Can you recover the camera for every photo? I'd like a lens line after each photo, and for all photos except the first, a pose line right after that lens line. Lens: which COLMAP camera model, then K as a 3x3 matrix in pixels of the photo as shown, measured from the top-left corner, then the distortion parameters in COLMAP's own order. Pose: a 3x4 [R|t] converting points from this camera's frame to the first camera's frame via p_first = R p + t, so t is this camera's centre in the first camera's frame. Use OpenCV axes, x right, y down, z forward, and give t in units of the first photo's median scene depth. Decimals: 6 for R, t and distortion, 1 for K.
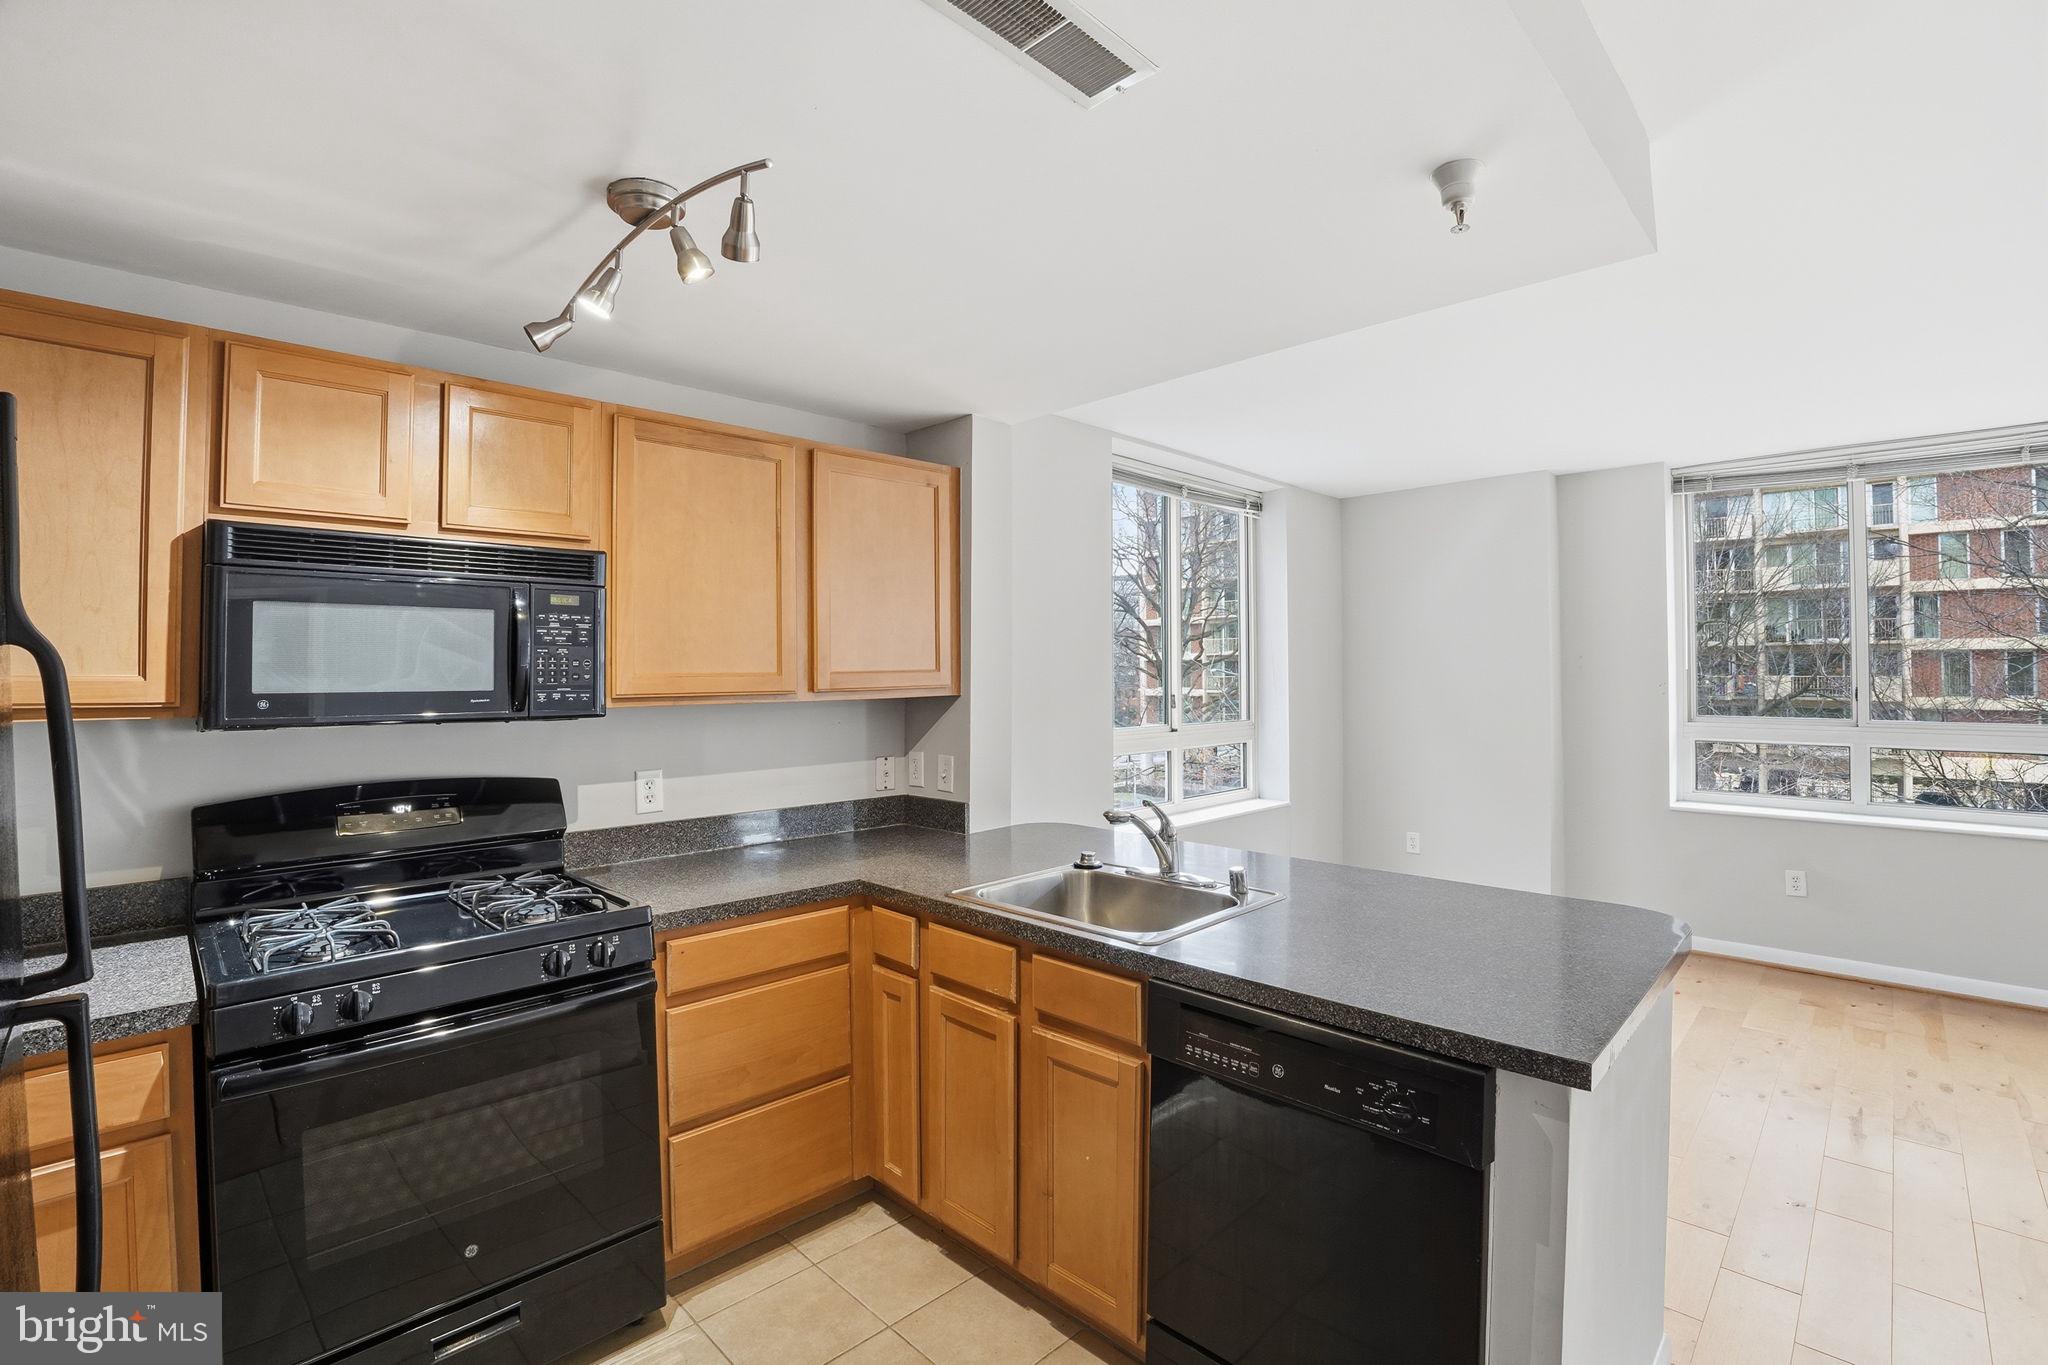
lens RADIAL K [[930.8, 0, 1035.3], [0, 930.8, 649.7], [0, 0, 1]] dist [-0.036193, 0.000134]
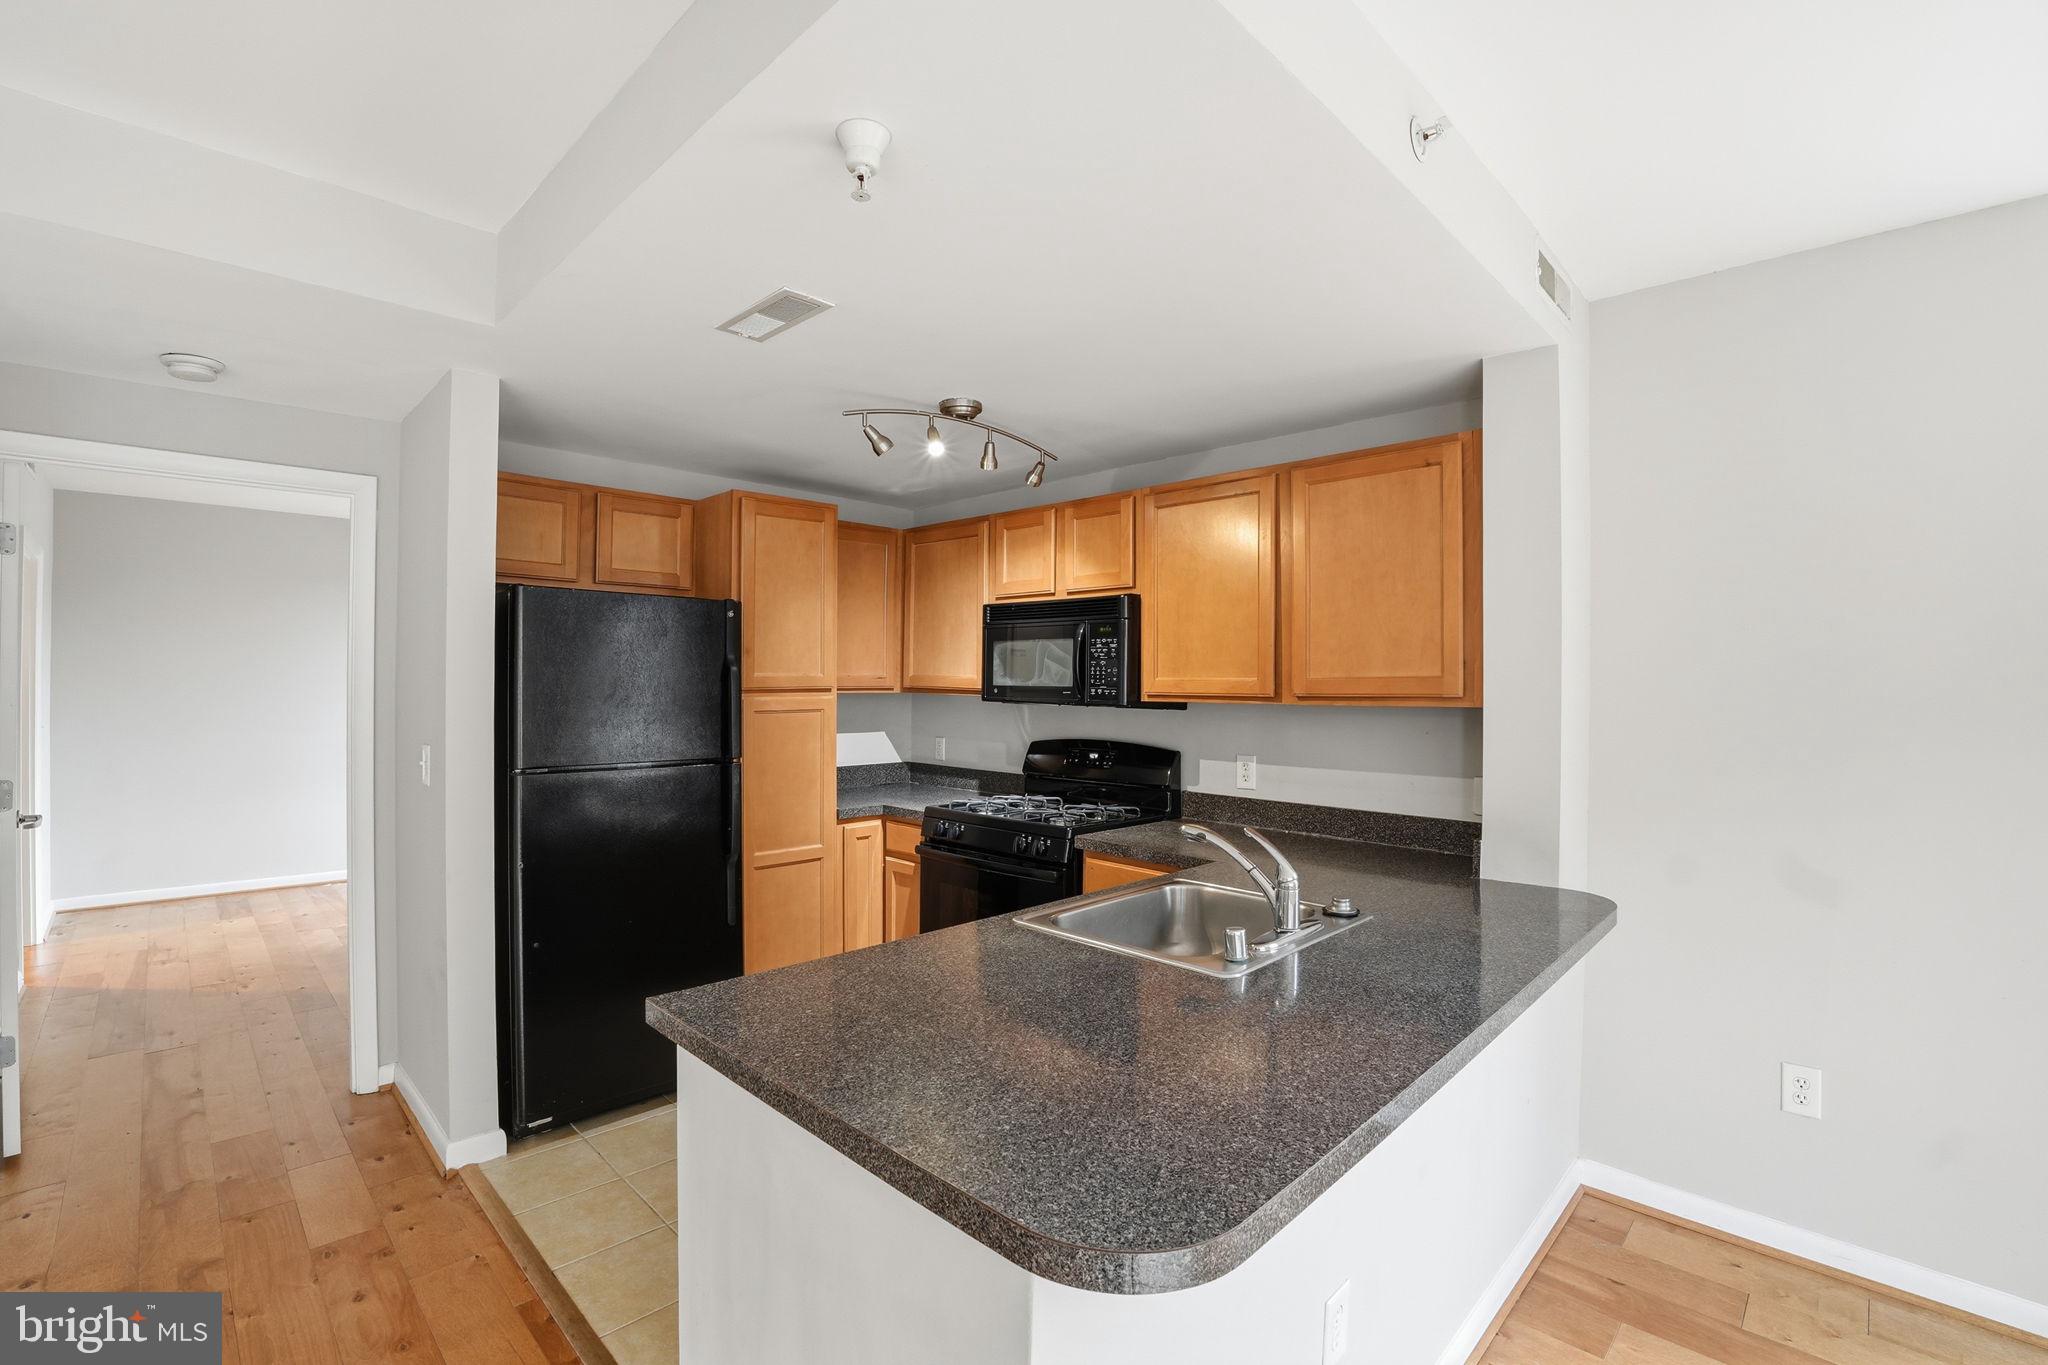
lens RADIAL K [[930.8, 0, 1020.5], [0, 930.8, 685.2], [0, 0, 1]] dist [-0.036193, 0.000134]
pose [[0.012433, 0.003797, -0.999916, 0.927501], [0.011539, 0.999926, 0.003941, 0.028323], [0.999856, -0.011587, 0.012388, 0.742001]]
